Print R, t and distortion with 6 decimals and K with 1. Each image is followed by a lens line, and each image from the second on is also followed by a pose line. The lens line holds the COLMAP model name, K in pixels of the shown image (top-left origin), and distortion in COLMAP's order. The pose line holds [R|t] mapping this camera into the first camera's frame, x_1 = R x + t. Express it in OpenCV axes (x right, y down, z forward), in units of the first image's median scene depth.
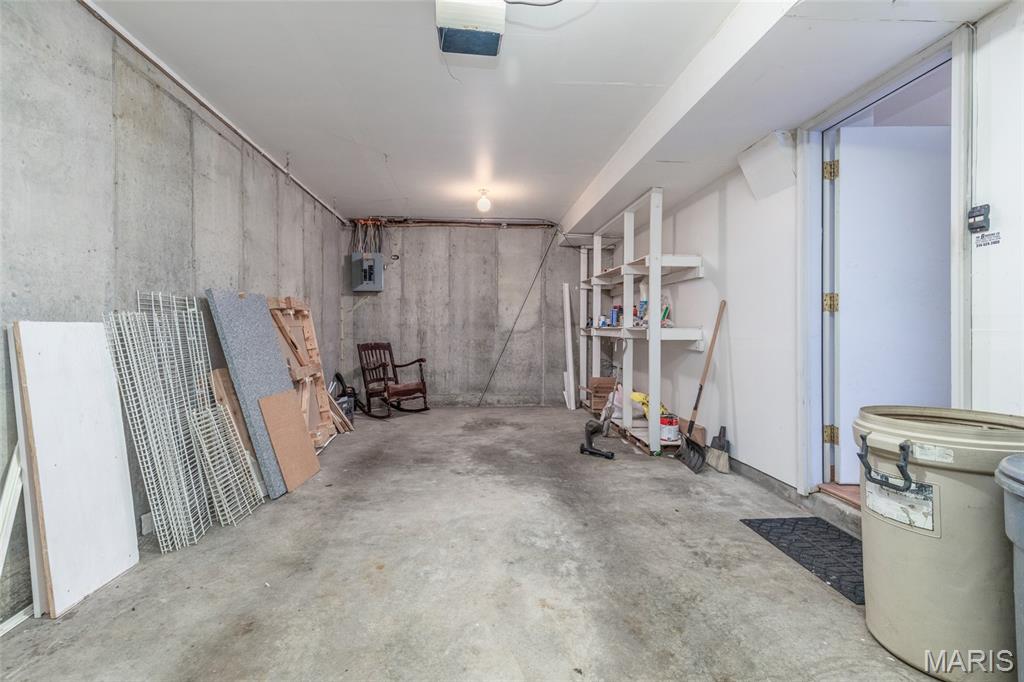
lens RADIAL K [[480.1, 0, 513.9], [0, 480.1, 334.4], [0, 0, 1]] dist [0.001207, 0.000009]
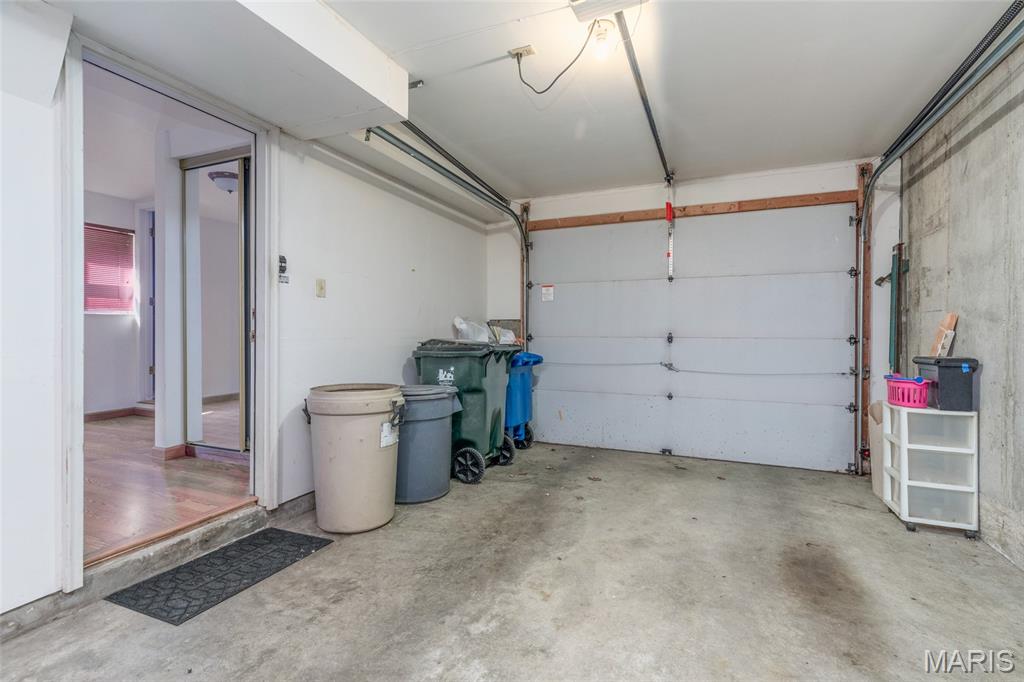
lens RADIAL K [[480.1, 0, 513.9], [0, 480.1, 334.4], [0, 0, 1]] dist [0.001207, 0.000009]
pose [[-0.884959, -0.004011, 0.465652, -0.302850], [0.002404, 0.999910, 0.013182, -0.032507], [-0.465663, 0.012785, -0.884870, 1.614851]]
